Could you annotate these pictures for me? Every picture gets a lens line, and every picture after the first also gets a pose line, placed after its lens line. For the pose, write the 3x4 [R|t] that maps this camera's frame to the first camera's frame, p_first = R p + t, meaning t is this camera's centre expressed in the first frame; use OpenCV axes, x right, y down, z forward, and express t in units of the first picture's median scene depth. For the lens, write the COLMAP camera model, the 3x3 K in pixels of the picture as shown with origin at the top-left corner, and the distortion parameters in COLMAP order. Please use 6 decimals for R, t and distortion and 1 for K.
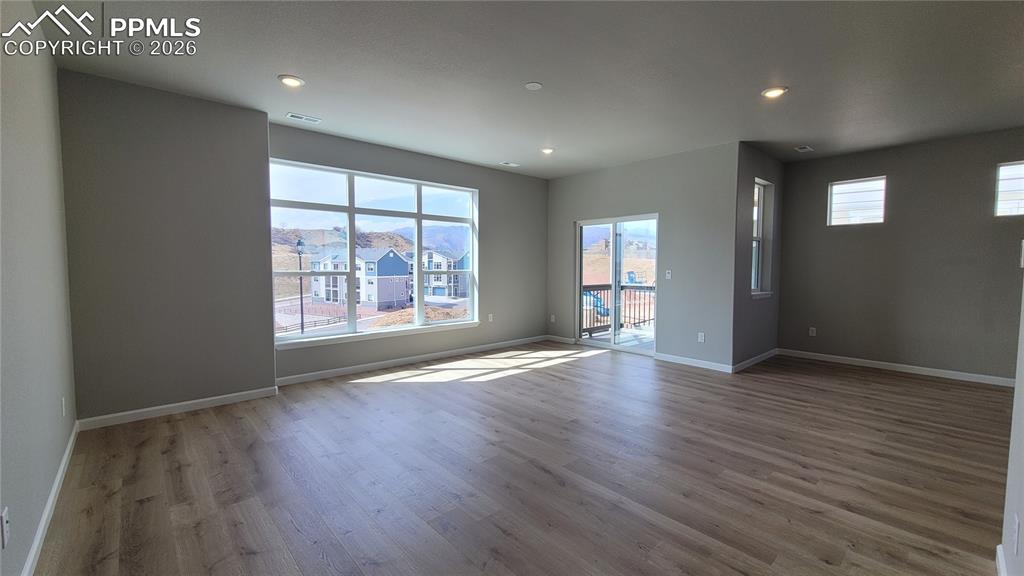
lens RADIAL K [[414.2, 0, 512.0], [0, 414.2, 288.0], [0, 0, 1]] dist [-0.000303, 0.000042]
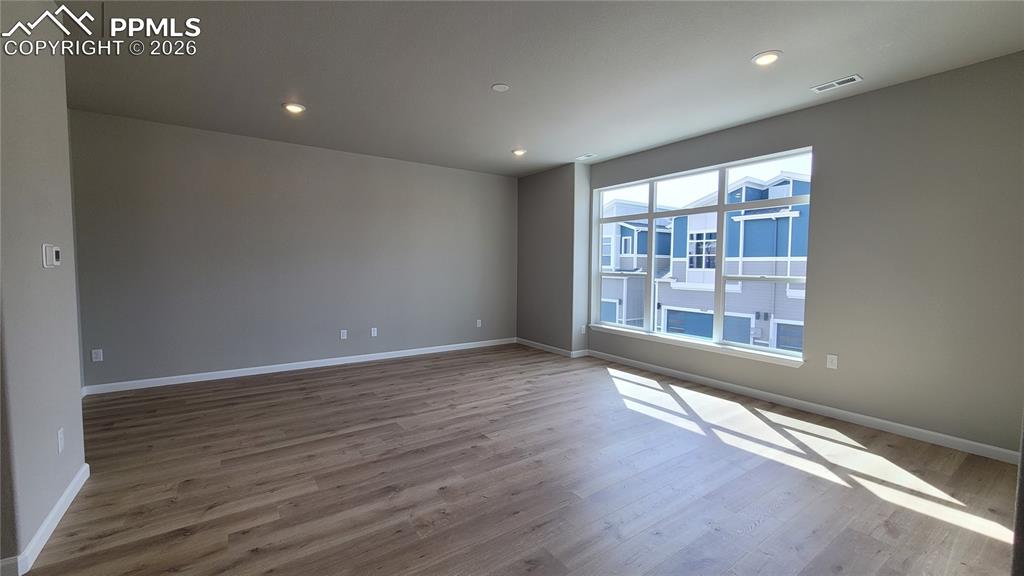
lens RADIAL K [[414.2, 0, 512.0], [0, 414.2, 288.0], [0, 0, 1]] dist [-0.000303, 0.000042]
pose [[-0.129016, 0.050597, -0.990351, 1.362771], [-0.063457, 0.996229, 0.059164, -0.083616], [0.989610, 0.070478, -0.125318, 1.530538]]
